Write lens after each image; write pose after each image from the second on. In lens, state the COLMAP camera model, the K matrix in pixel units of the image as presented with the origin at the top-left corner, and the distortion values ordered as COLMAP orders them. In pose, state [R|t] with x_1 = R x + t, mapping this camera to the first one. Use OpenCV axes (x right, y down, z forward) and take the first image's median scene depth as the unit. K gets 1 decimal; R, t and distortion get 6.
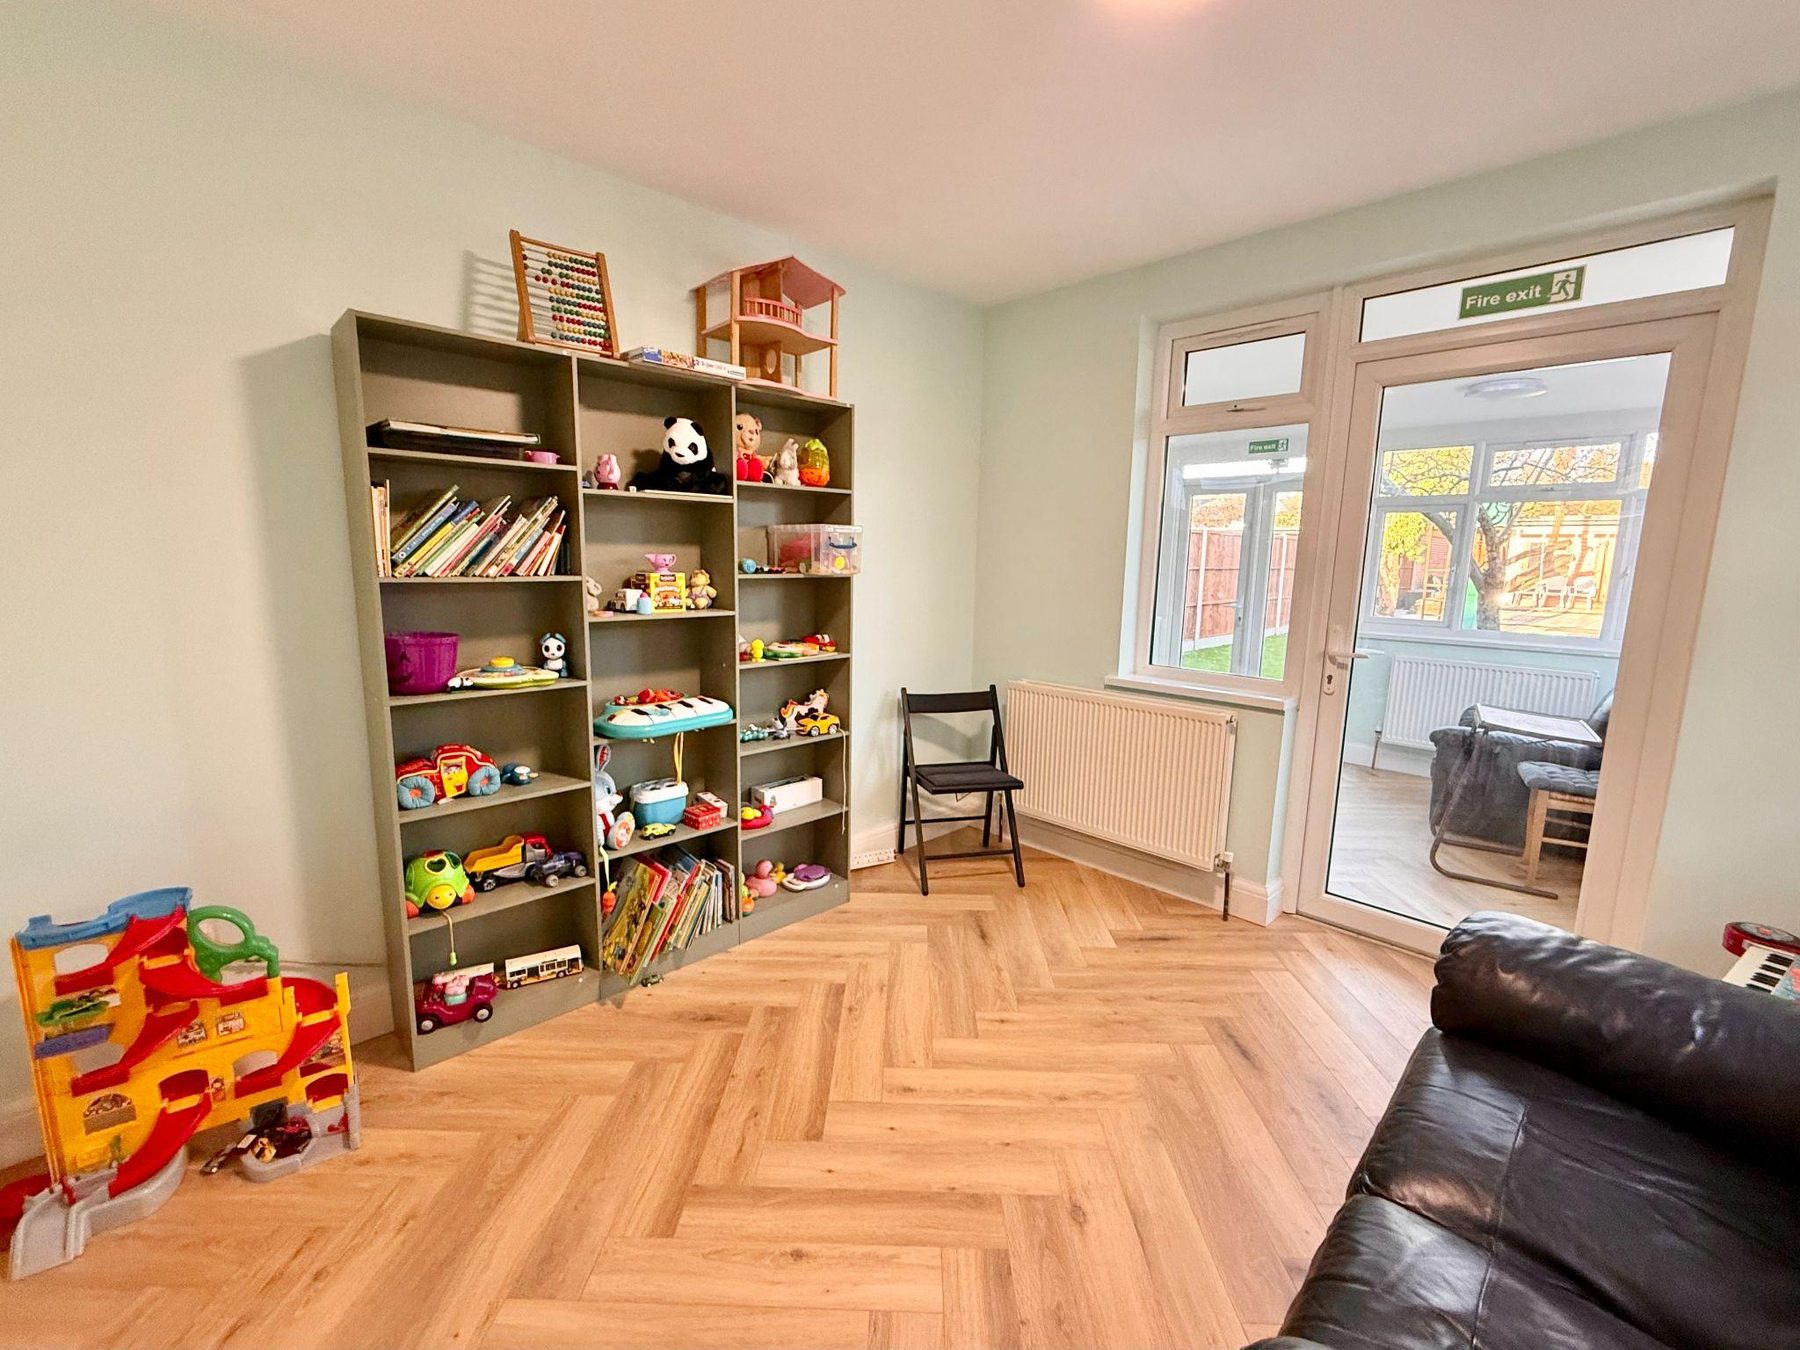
lens RADIAL K [[766.5, 0, 893.4], [0, 766.5, 673.2], [0, 0, 1]] dist [-0.000612, 0.000026]
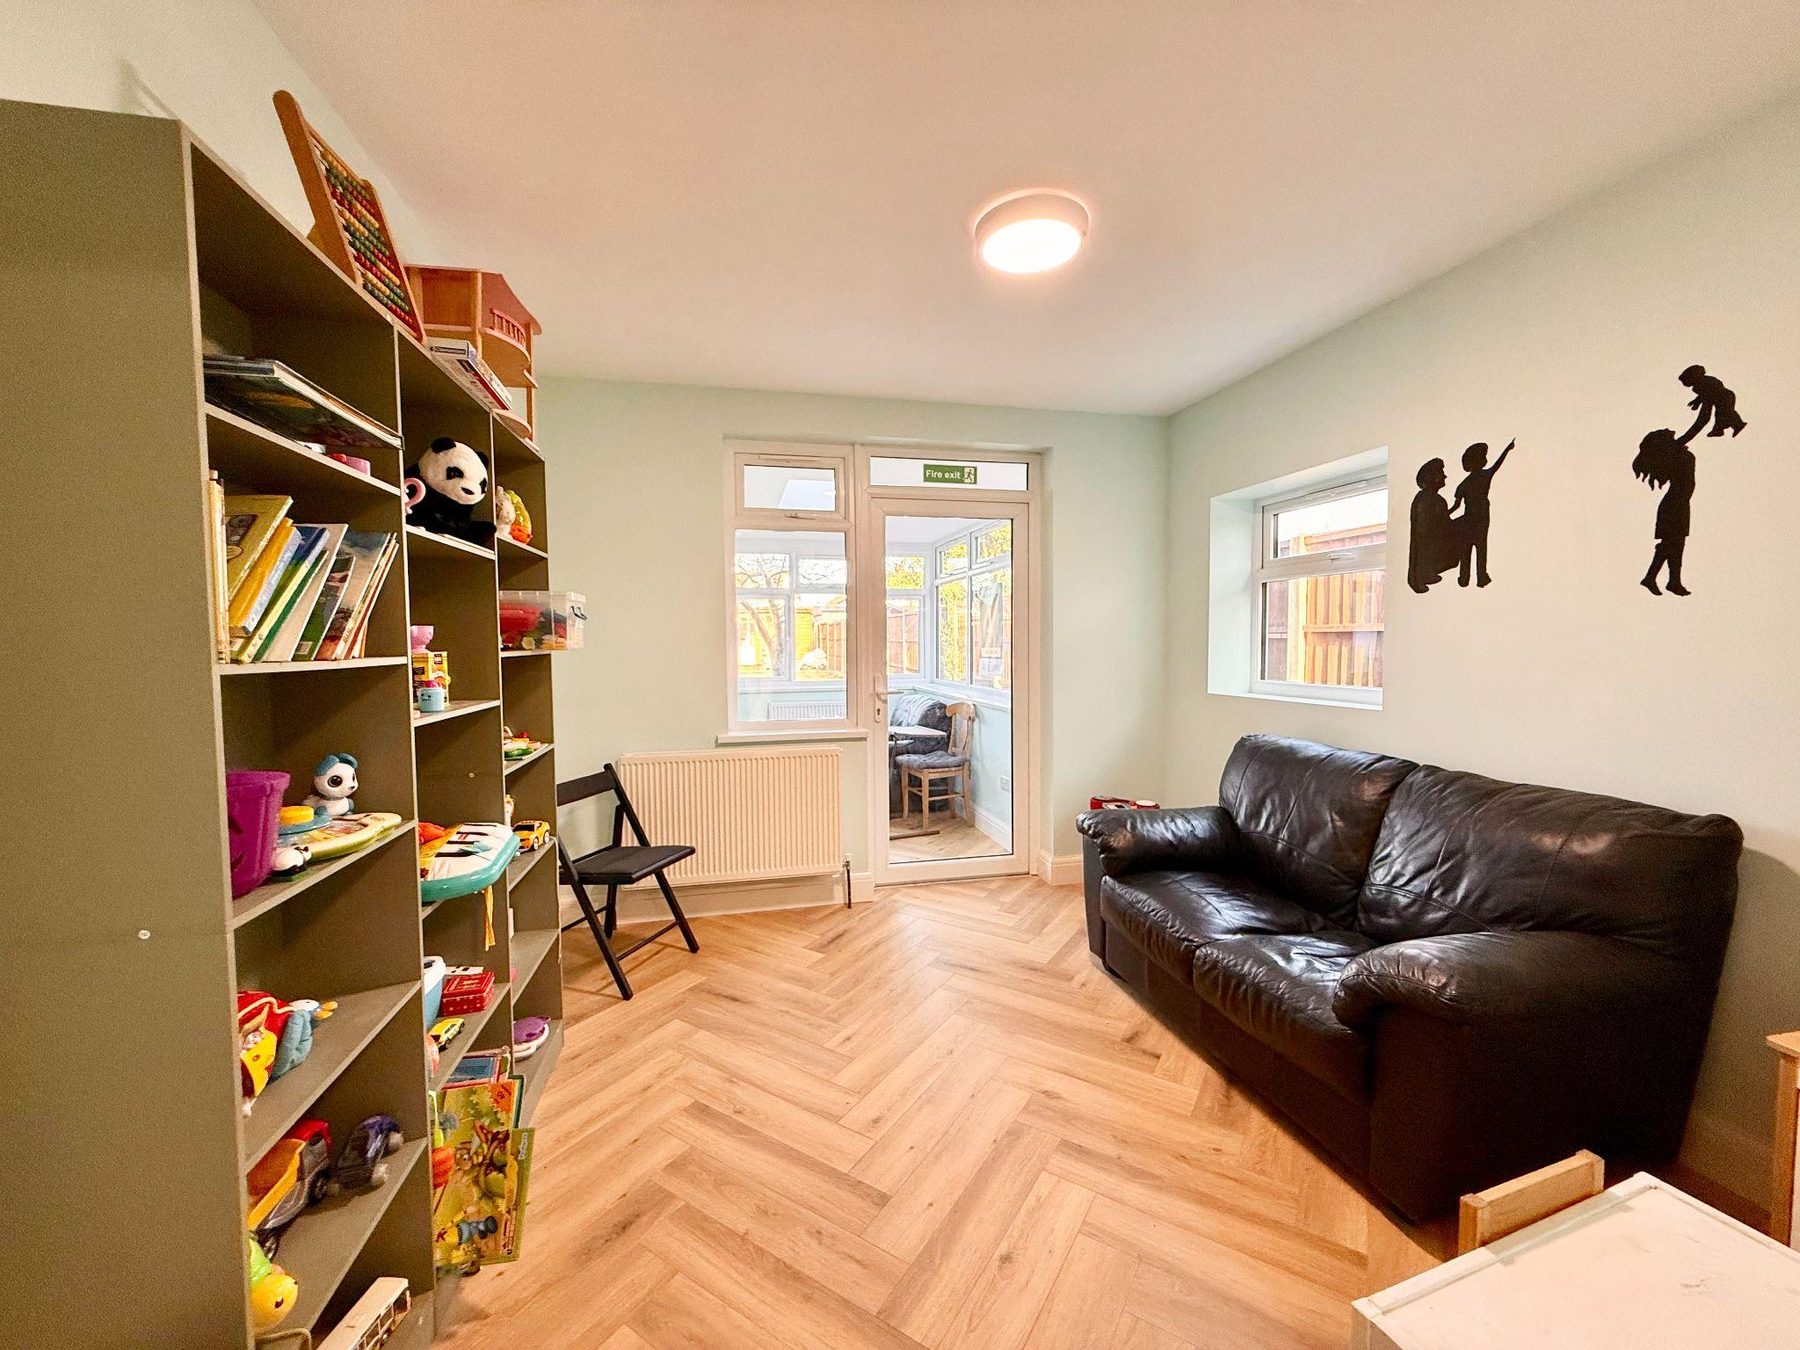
lens RADIAL K [[719.2, 0, 895.5], [0, 719.2, 675.7], [0, 0, 1]] dist [-0.000124, -0.000082]
pose [[0.521532, -0.062921, 0.850909, -0.643585], [0.146654, 0.989046, -0.016750, -0.037329], [-0.840534, 0.133525, 0.525046, 0.309944]]
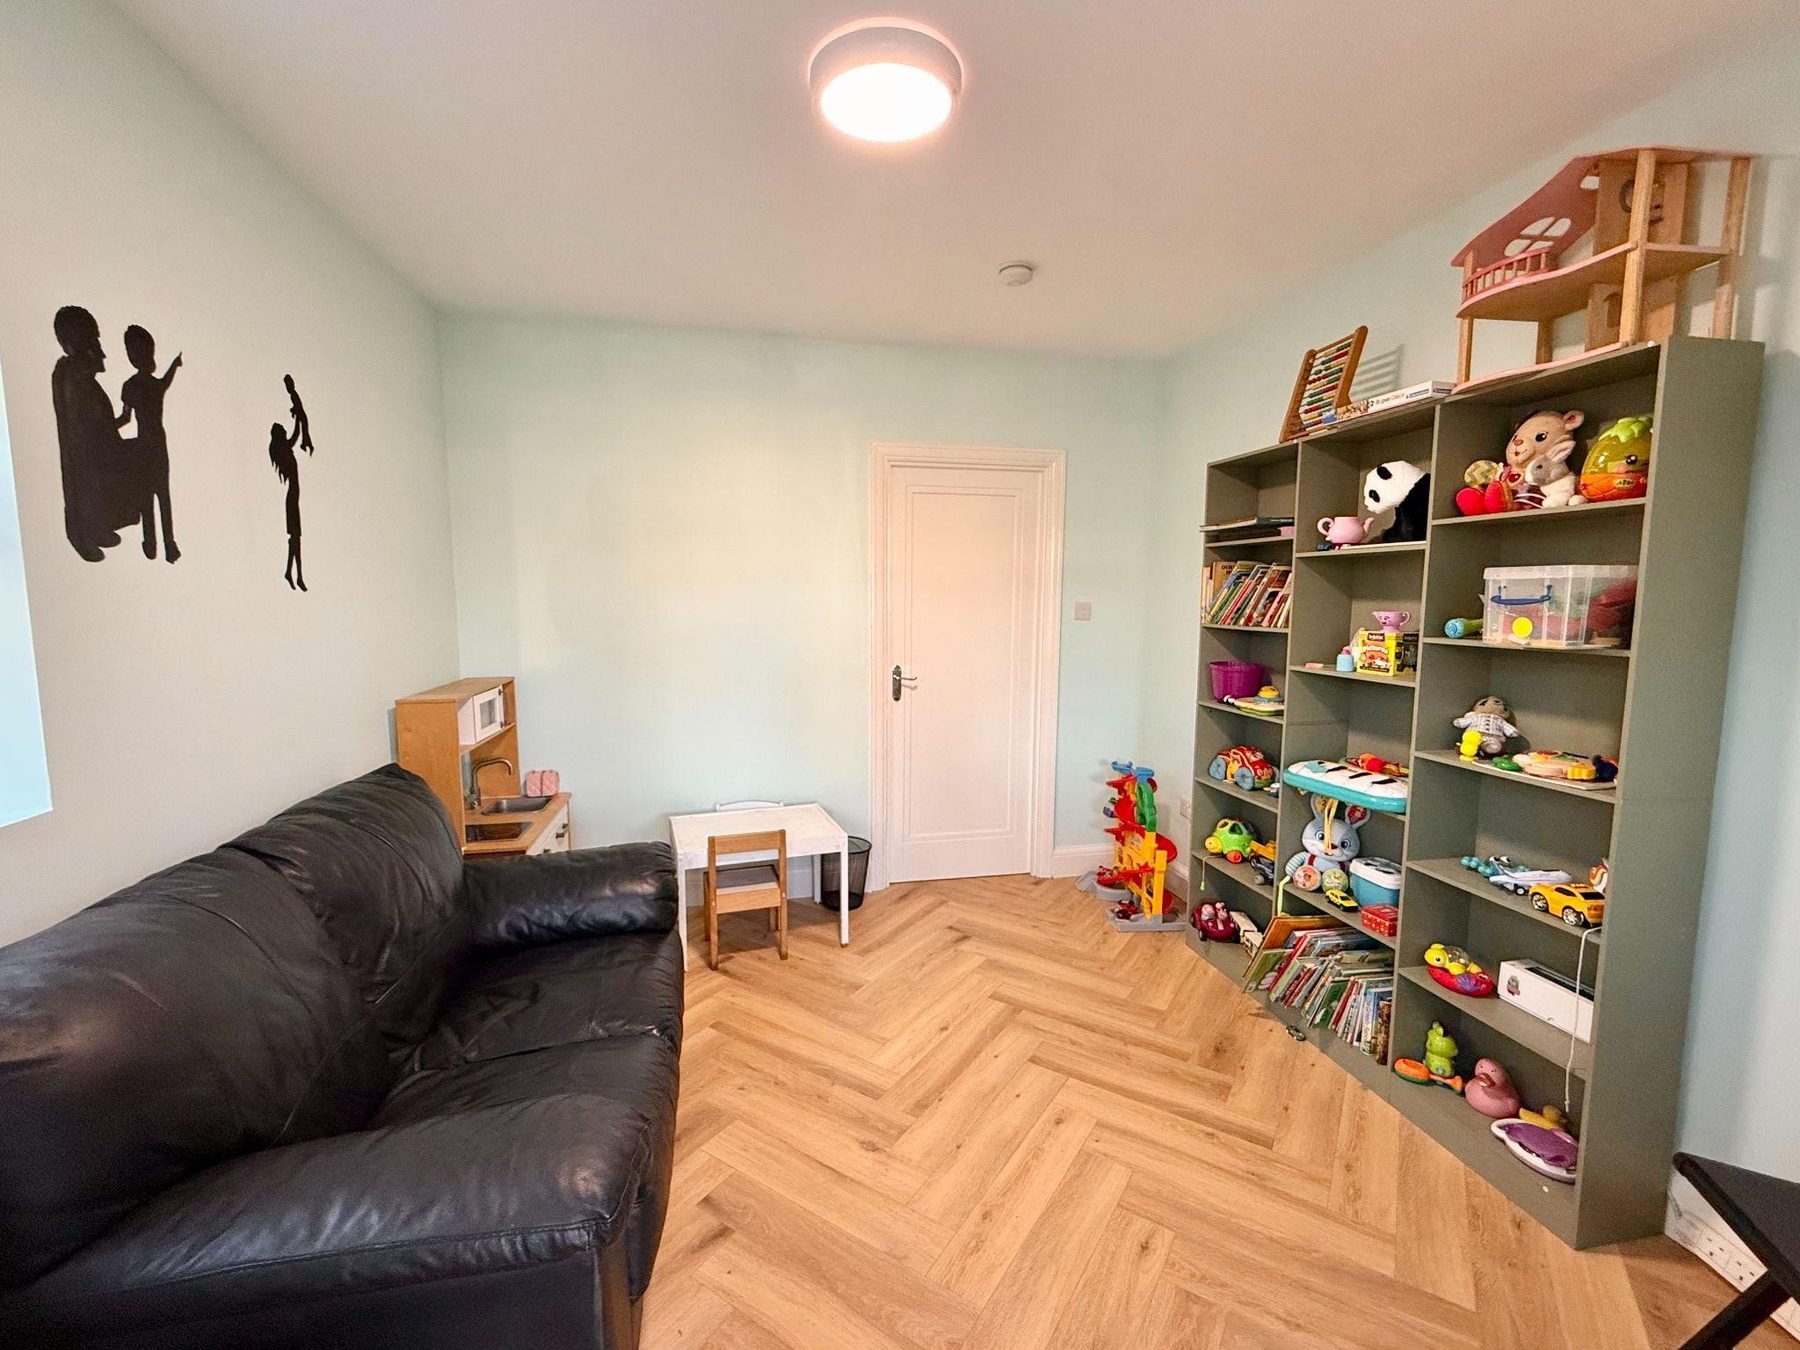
lens RADIAL K [[766.5, 0, 893.4], [0, 766.5, 673.2], [0, 0, 1]] dist [-0.000612, 0.000026]
pose [[-0.534112, 0.070916, -0.842434, 0.803061], [-0.138671, 0.975630, 0.170048, -0.160025], [0.833963, 0.207645, -0.511262, 1.009285]]
